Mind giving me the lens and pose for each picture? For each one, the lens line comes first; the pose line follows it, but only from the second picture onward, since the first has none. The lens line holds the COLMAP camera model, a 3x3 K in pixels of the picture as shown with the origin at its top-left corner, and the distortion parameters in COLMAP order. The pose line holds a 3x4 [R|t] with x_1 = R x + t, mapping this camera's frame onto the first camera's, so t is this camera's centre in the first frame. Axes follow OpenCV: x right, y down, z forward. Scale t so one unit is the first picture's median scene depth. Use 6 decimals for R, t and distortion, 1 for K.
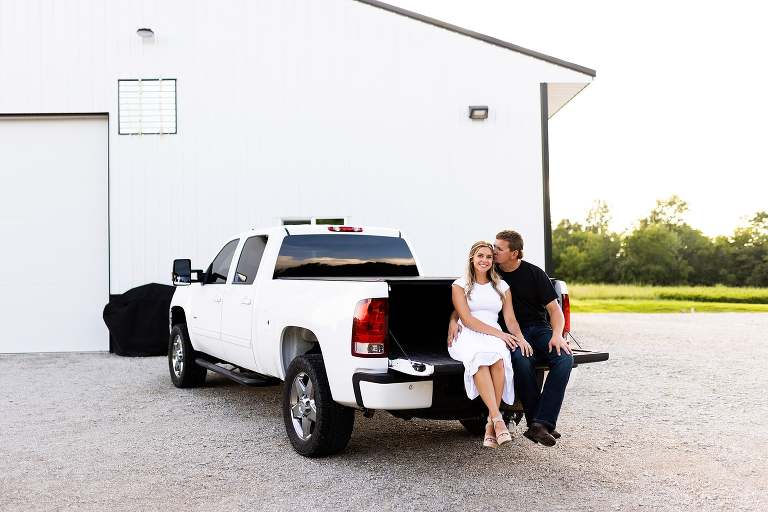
lens RADIAL K [[737.2, 0, 384.0], [0, 737.2, 256.0], [0, 0, 1]] dist [-0.011733, -0.000262]
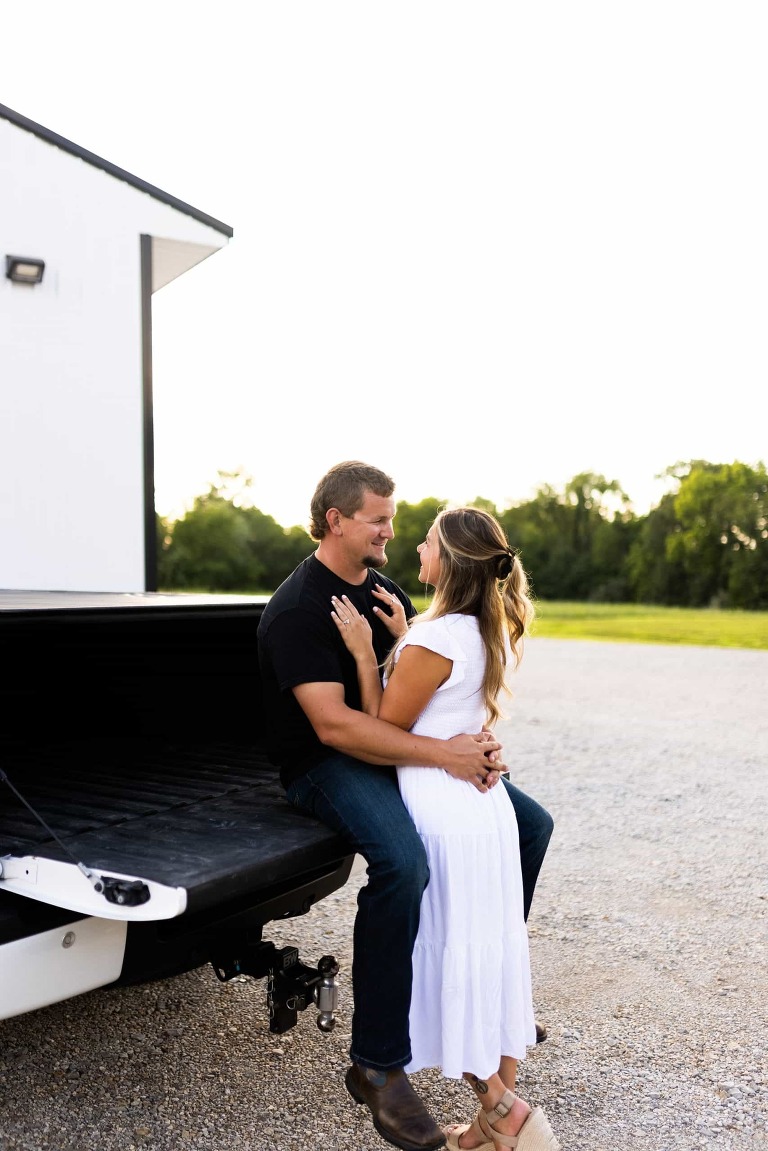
lens RADIAL K [[1080.4, 0, 384.0], [0, 1080.4, 575.5], [0, 0, 1]] dist [0.008832, 0.012244]
pose [[0.867838, 0.005978, 0.496812, -0.074742], [-0.018705, 0.999612, 0.020648, 0.004208], [-0.496495, -0.027212, 0.867613, 0.477003]]
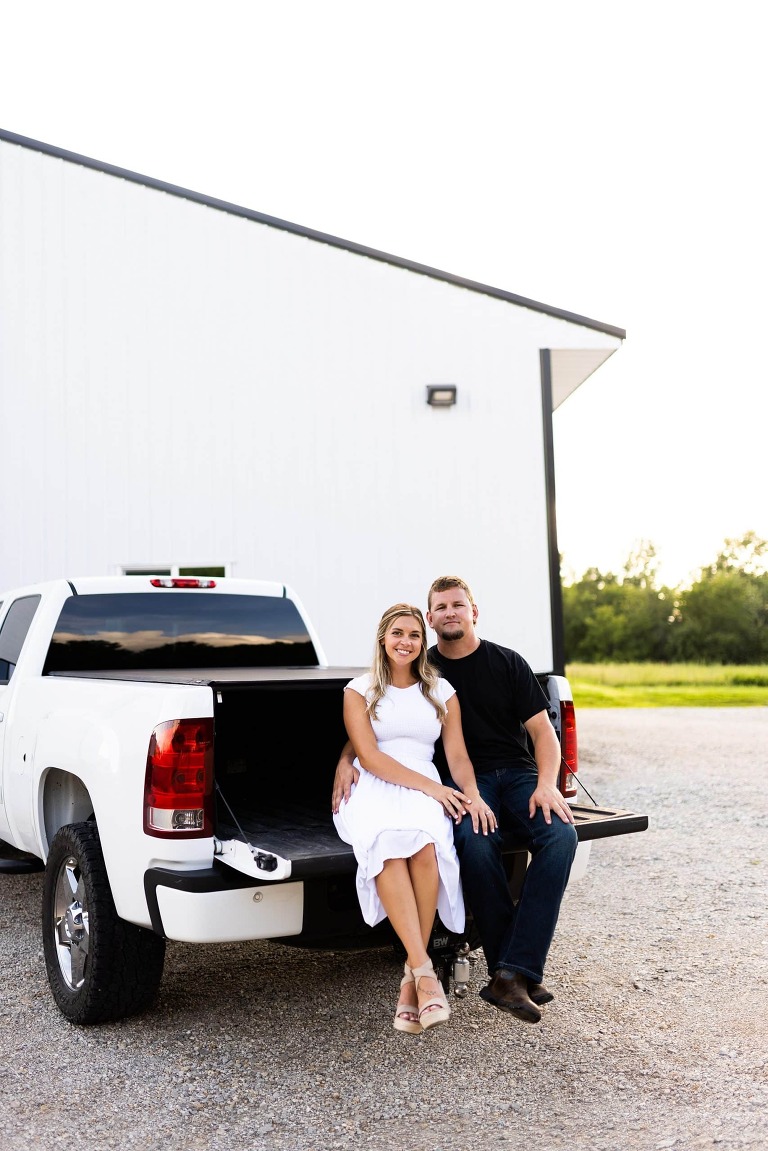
lens RADIAL K [[1080.4, 0, 384.0], [0, 1080.4, 575.5], [0, 0, 1]] dist [0.008832, 0.012244]
pose [[0.998801, -0.006686, 0.048493, 0.080641], [0.008806, 0.999008, -0.043641, -0.006923], [-0.048153, 0.044016, 0.997870, 0.230986]]
